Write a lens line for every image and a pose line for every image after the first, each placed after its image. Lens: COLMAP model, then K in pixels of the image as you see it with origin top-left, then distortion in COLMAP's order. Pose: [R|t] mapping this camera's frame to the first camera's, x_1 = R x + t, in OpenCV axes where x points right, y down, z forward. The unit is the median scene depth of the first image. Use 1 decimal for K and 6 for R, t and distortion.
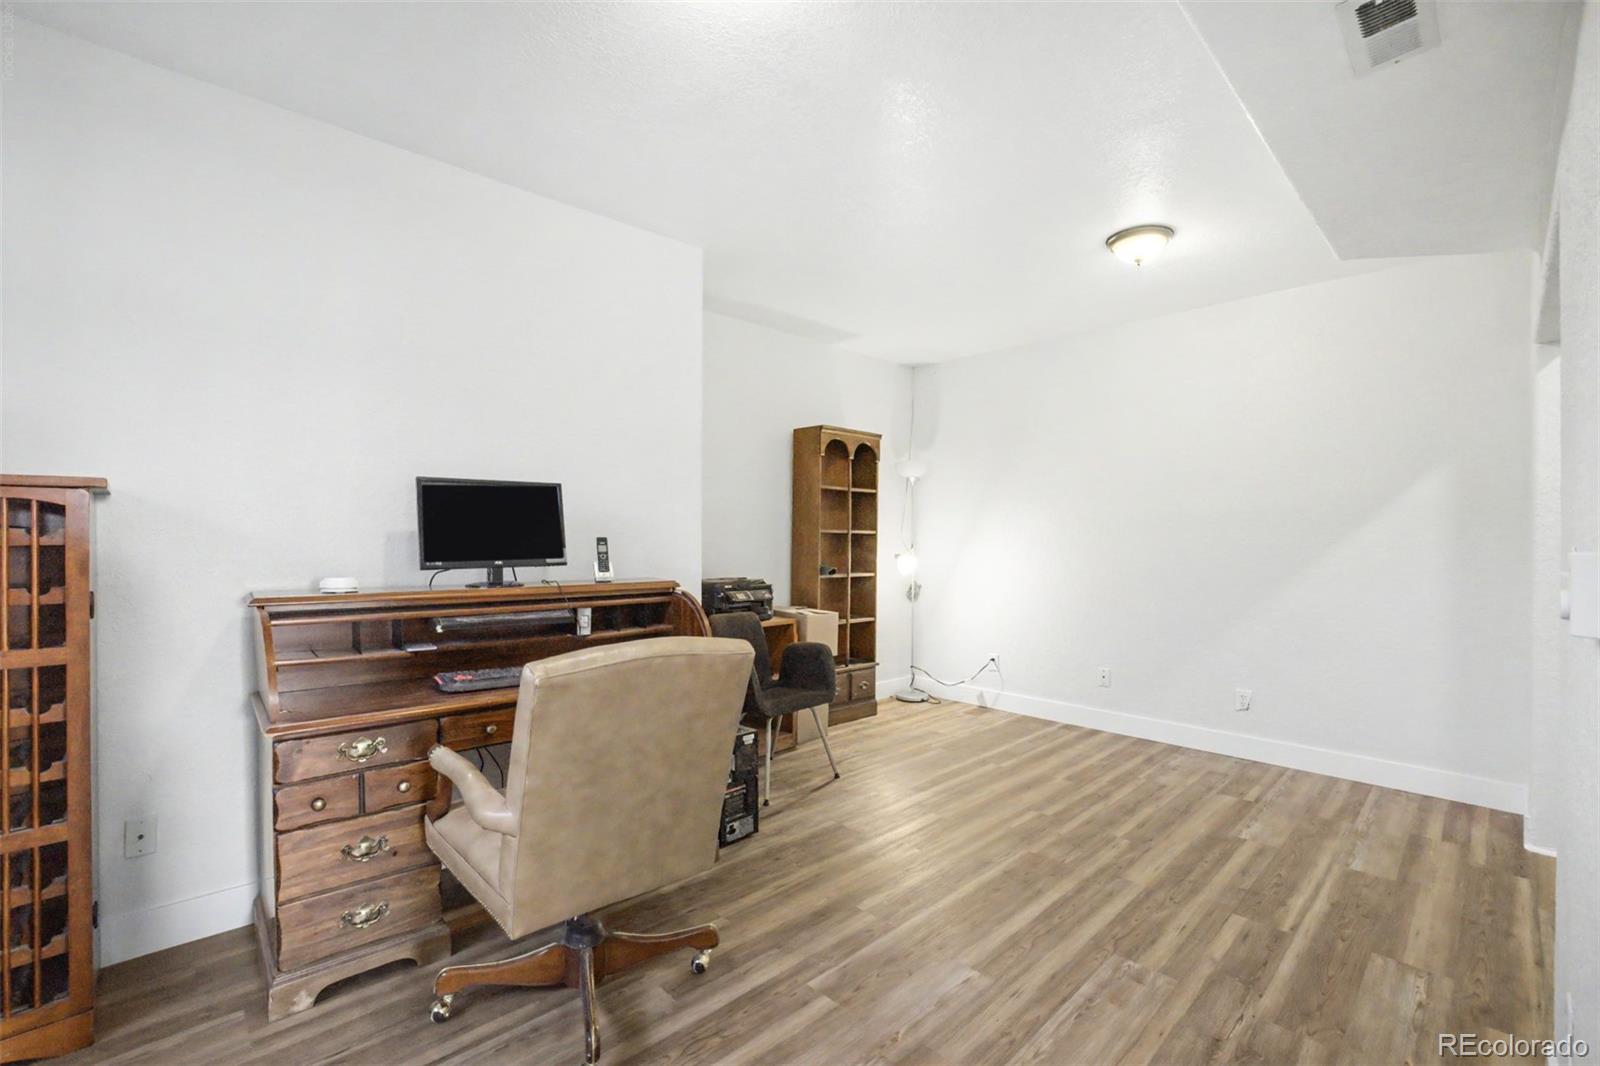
lens RADIAL K [[717.5, 0, 784.7], [0, 717.5, 524.7], [0, 0, 1]] dist [-0.043952, 0.021675]
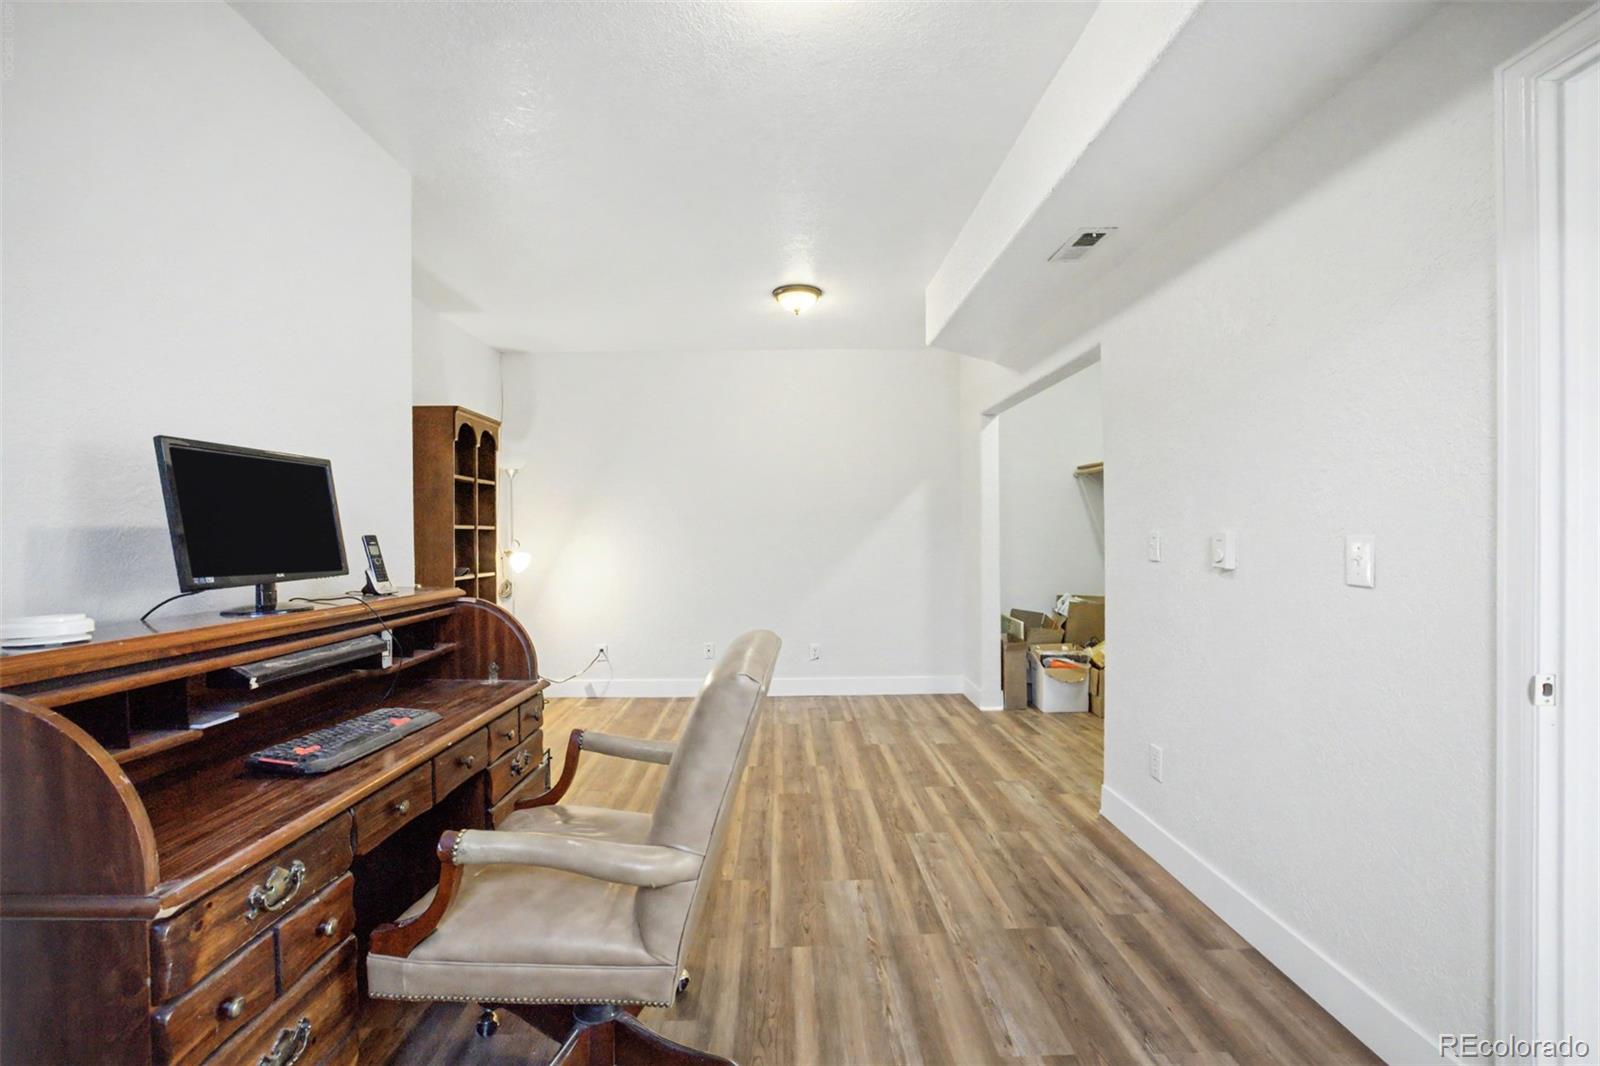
lens RADIAL K [[717.5, 0, 784.7], [0, 717.5, 524.7], [0, 0, 1]] dist [-0.043952, 0.021675]
pose [[0.657623, -0.000535, 0.753347, -0.579008], [-0.003226, 0.999989, 0.003527, 0.002698], [-0.753341, -0.004750, 0.657613, 0.211876]]
